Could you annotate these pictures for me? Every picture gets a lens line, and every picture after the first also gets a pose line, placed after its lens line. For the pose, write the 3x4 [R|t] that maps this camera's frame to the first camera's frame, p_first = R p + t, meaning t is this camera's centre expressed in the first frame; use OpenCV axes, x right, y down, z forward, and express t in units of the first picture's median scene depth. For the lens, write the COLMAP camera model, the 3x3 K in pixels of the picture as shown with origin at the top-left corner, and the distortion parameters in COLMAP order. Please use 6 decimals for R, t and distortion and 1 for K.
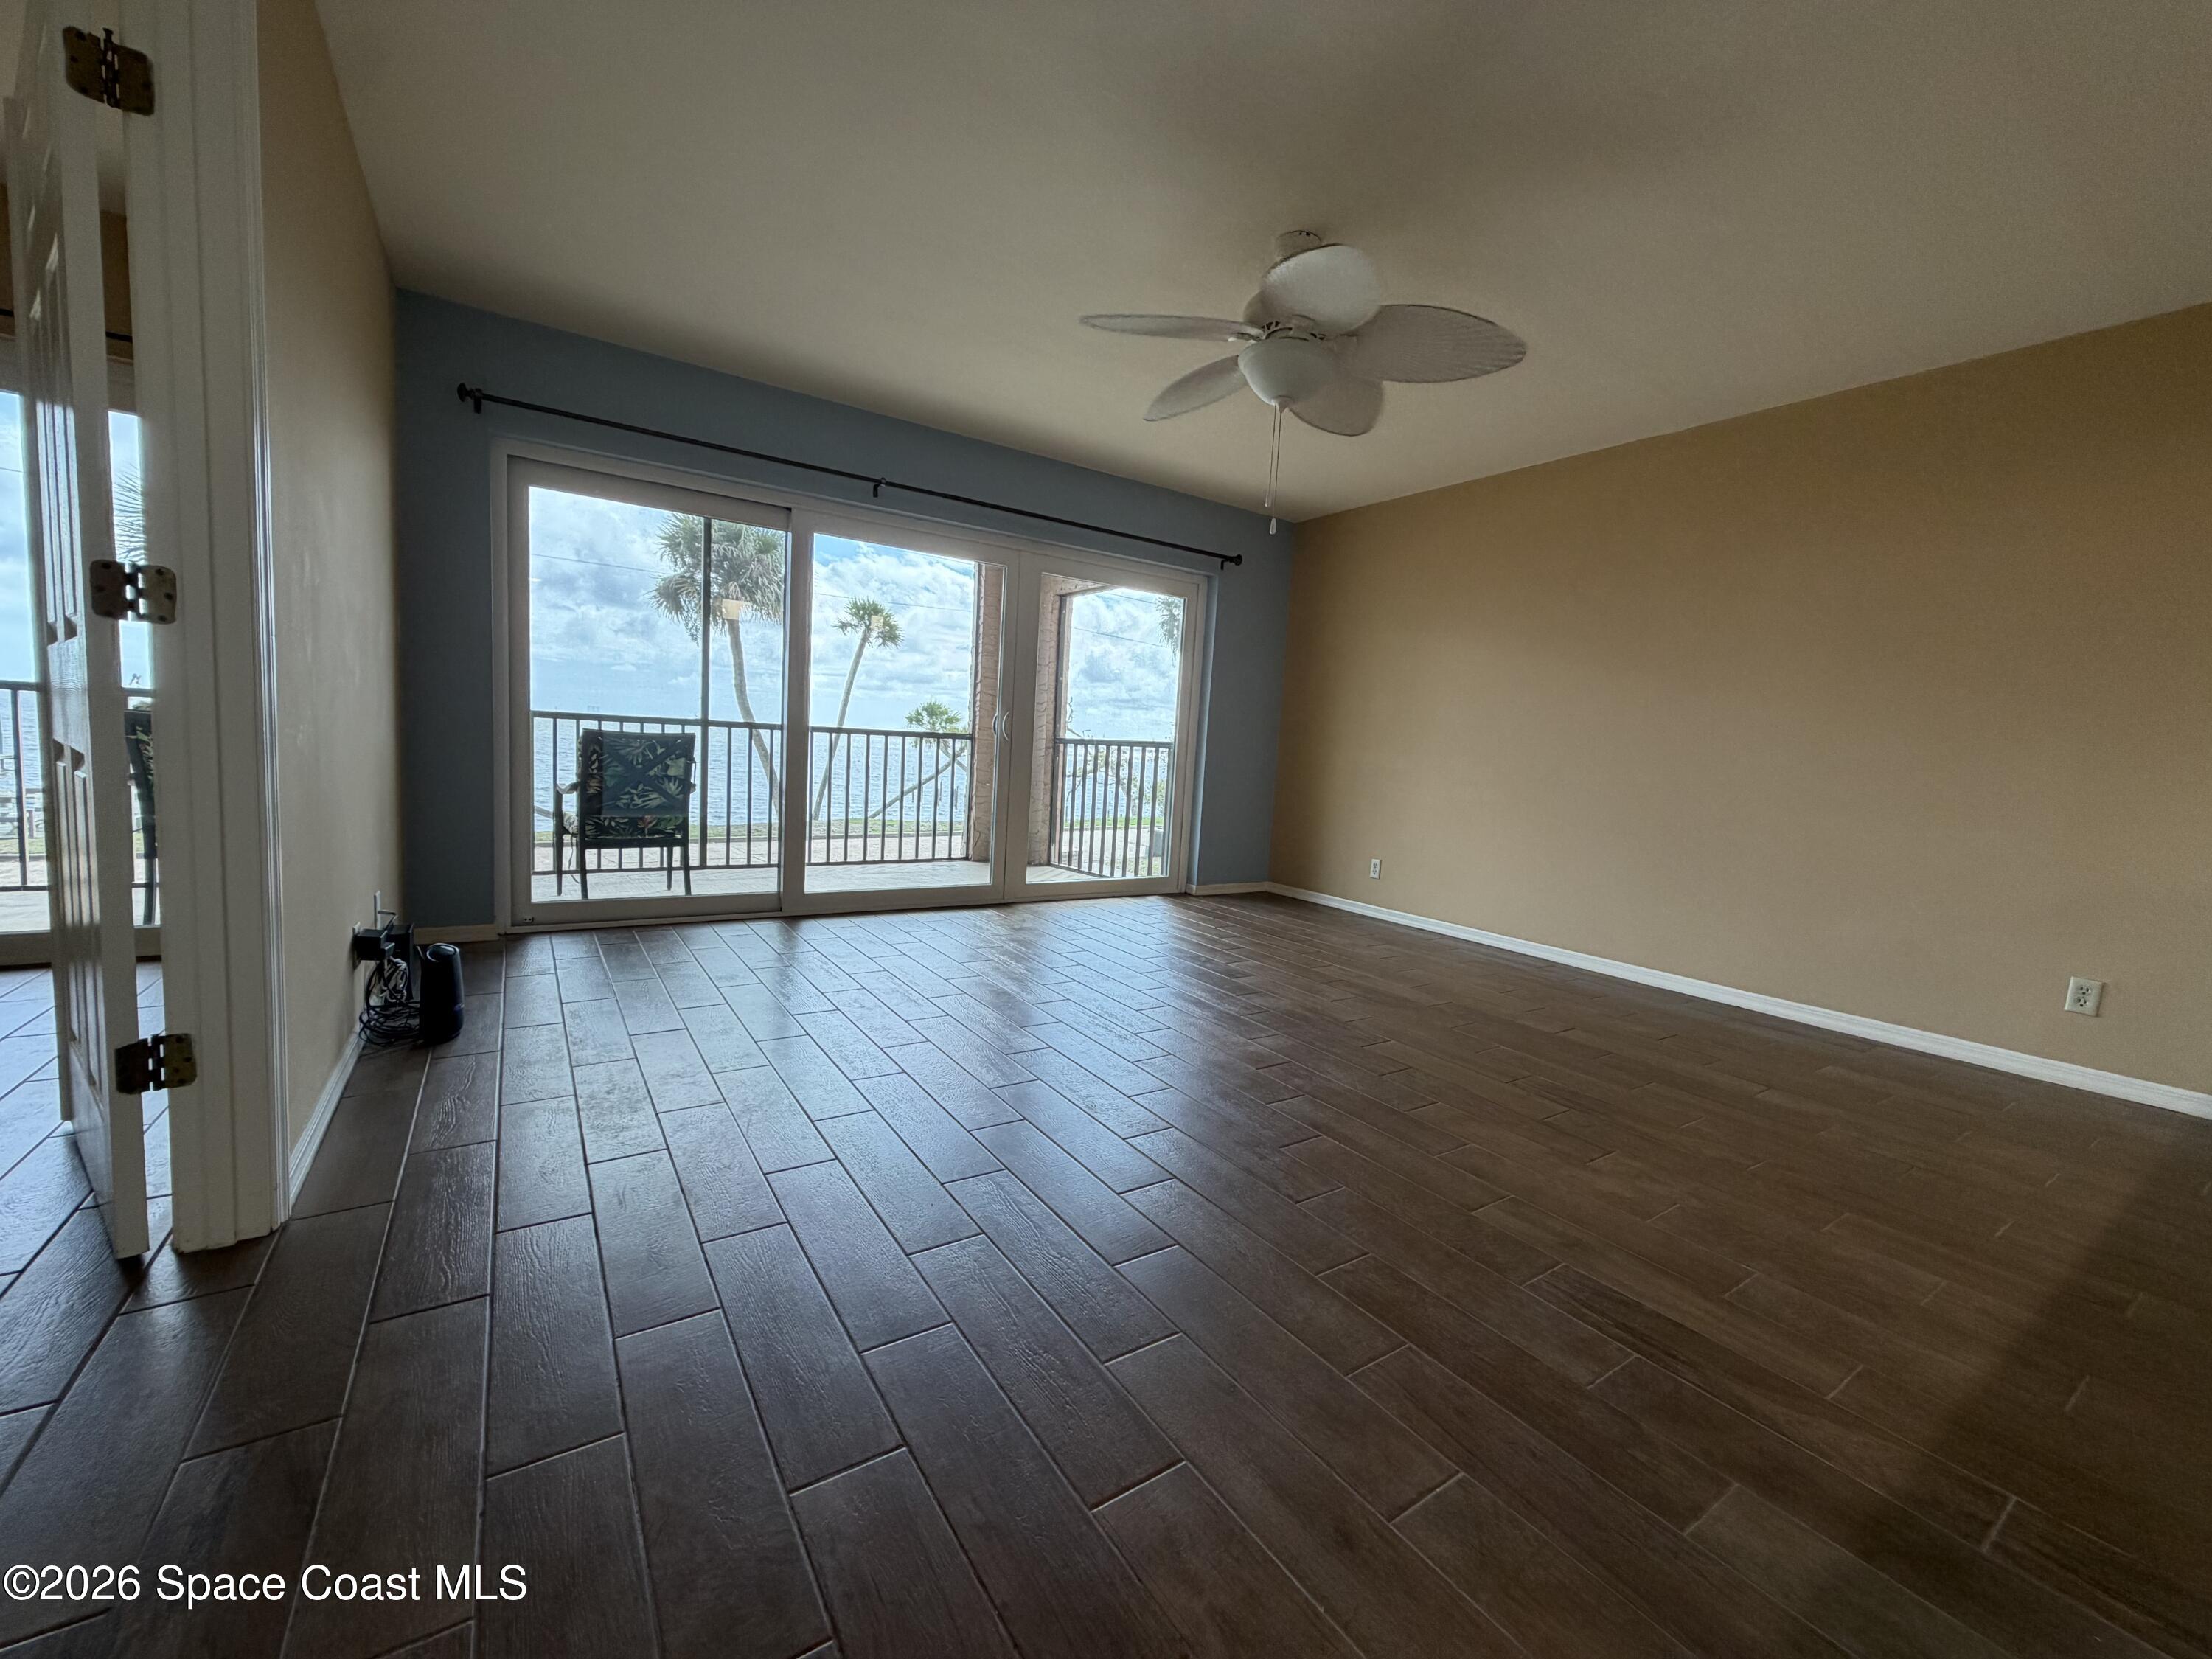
lens RADIAL K [[880.3, 0, 1100.9], [0, 880.3, 829.8], [0, 0, 1]] dist [-0.000421, 0.000525]
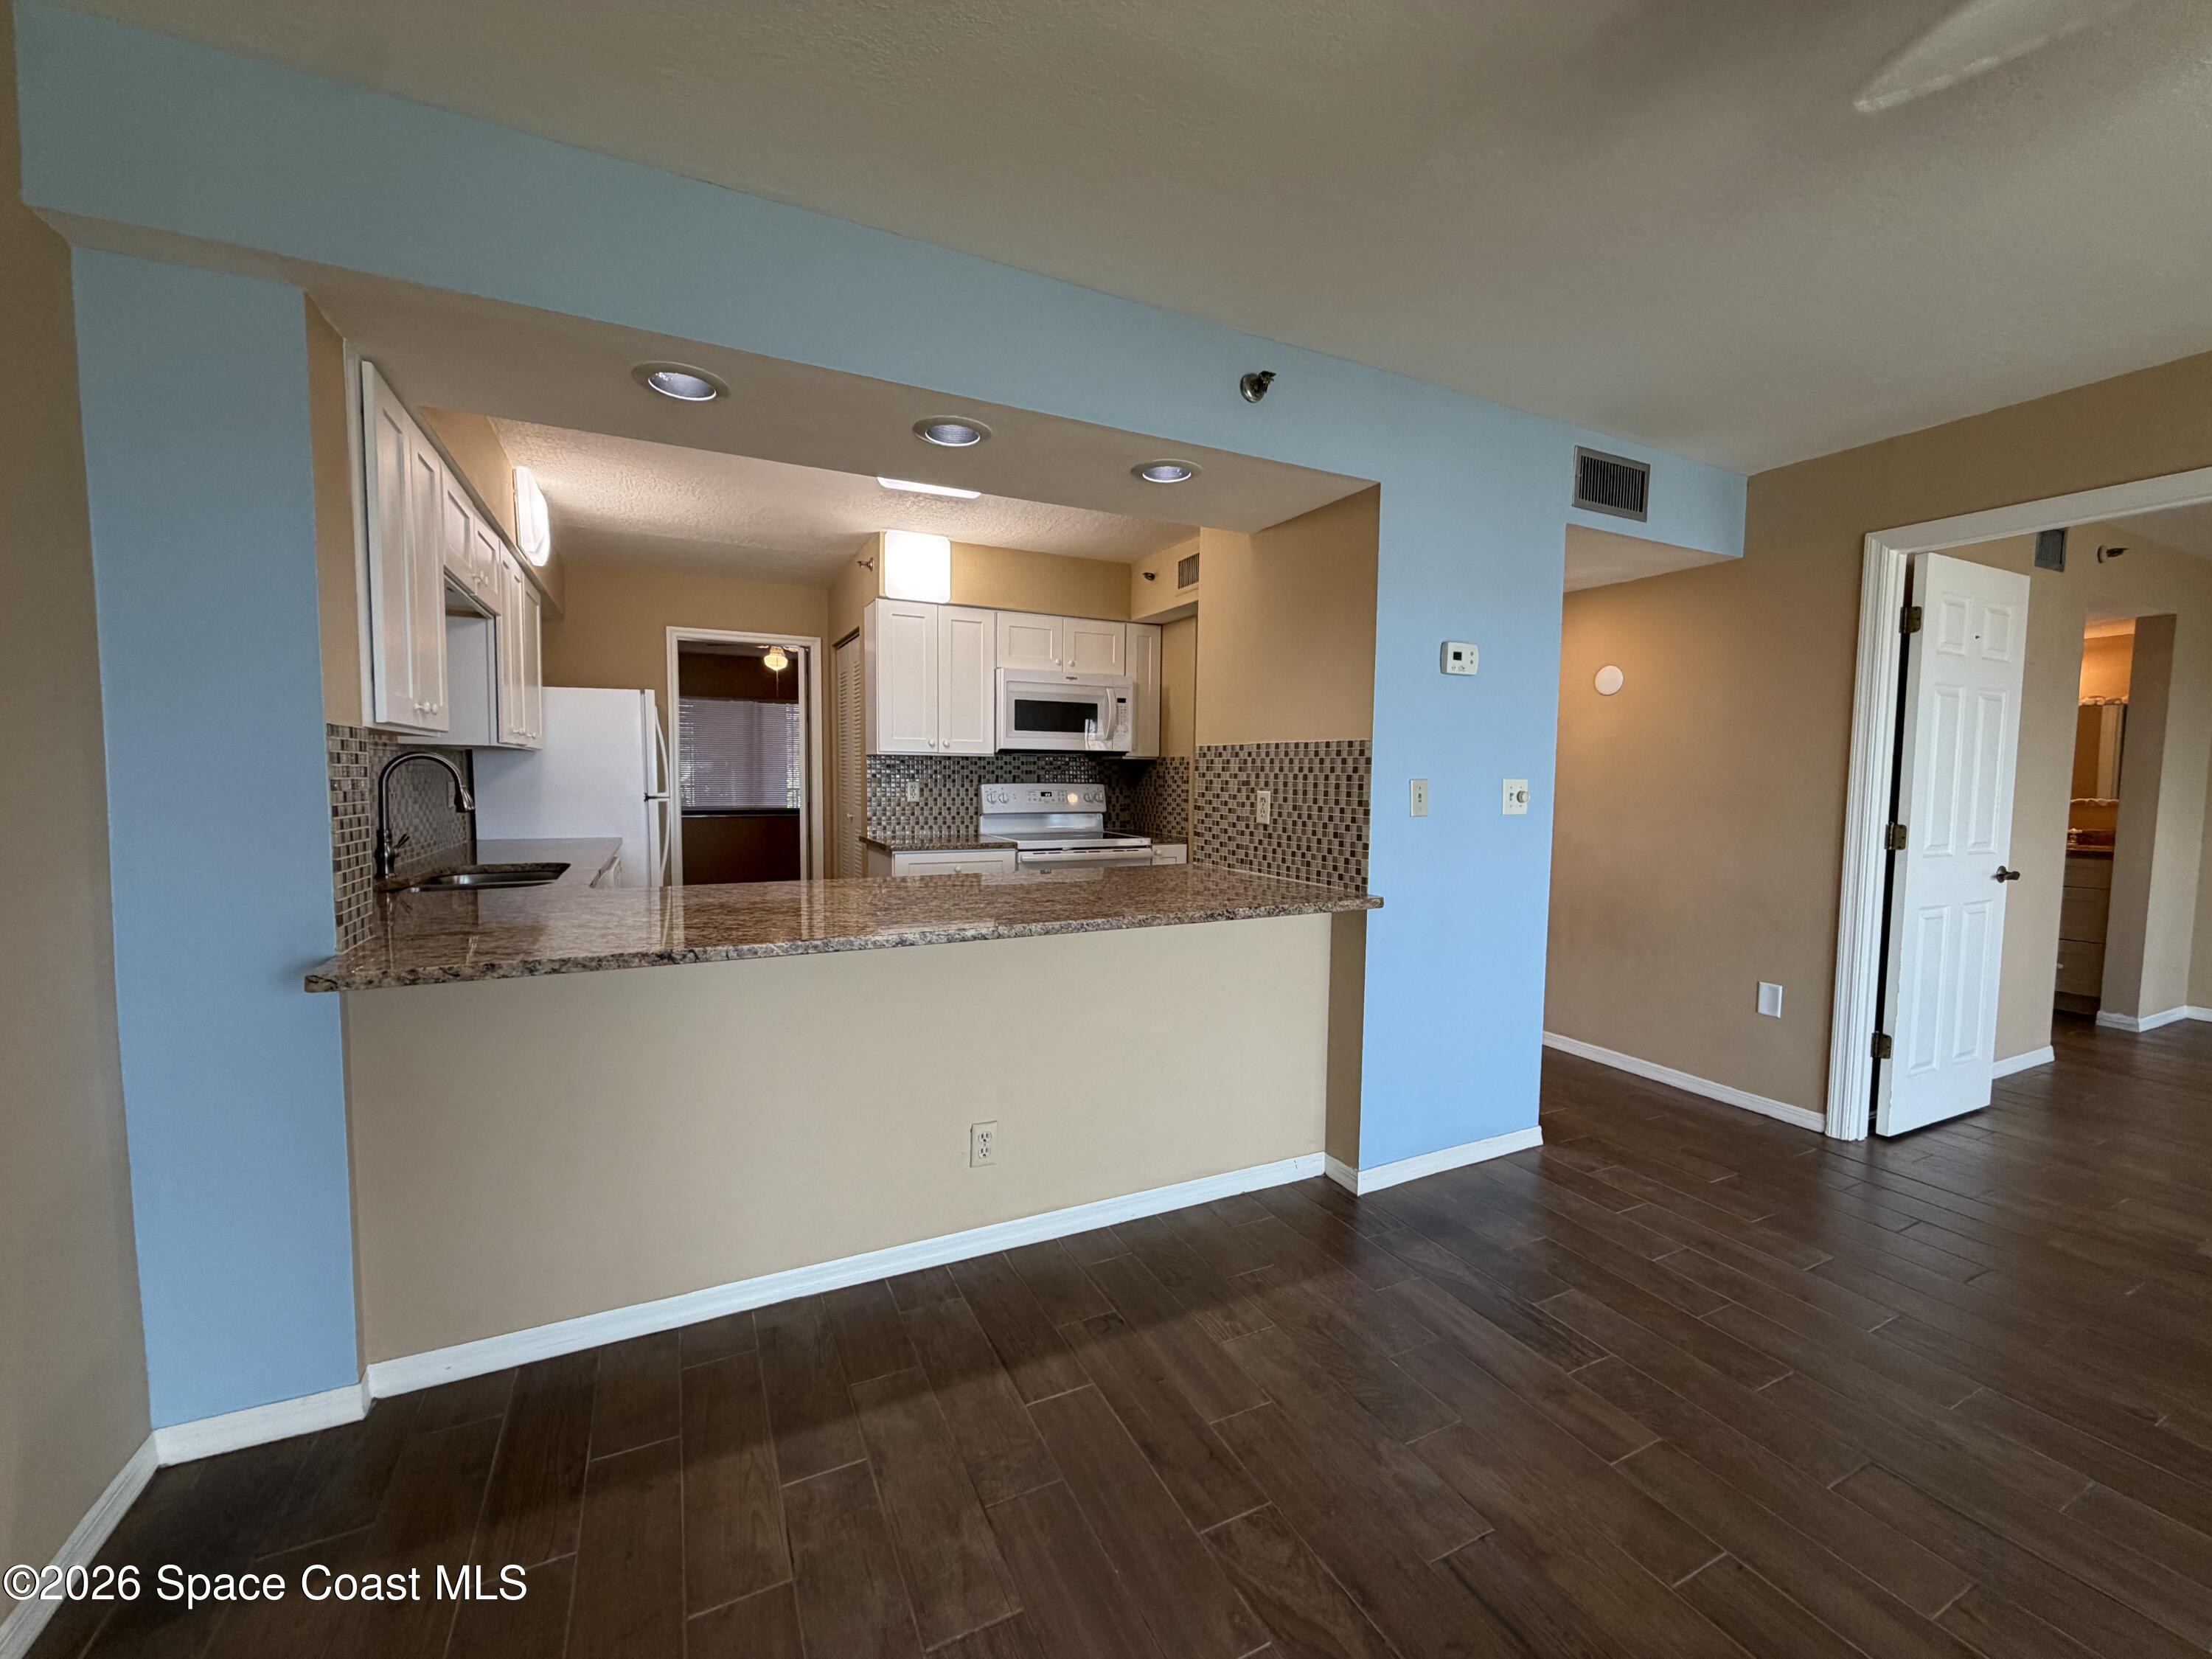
lens RADIAL K [[880.3, 0, 1100.9], [0, 880.3, 829.8], [0, 0, 1]] dist [-0.000421, 0.000525]
pose [[-0.989196, -0.074480, 0.126268, 0.692181], [-0.052714, 0.984427, 0.167702, -0.233282], [-0.136792, 0.159234, -0.977718, 1.395172]]
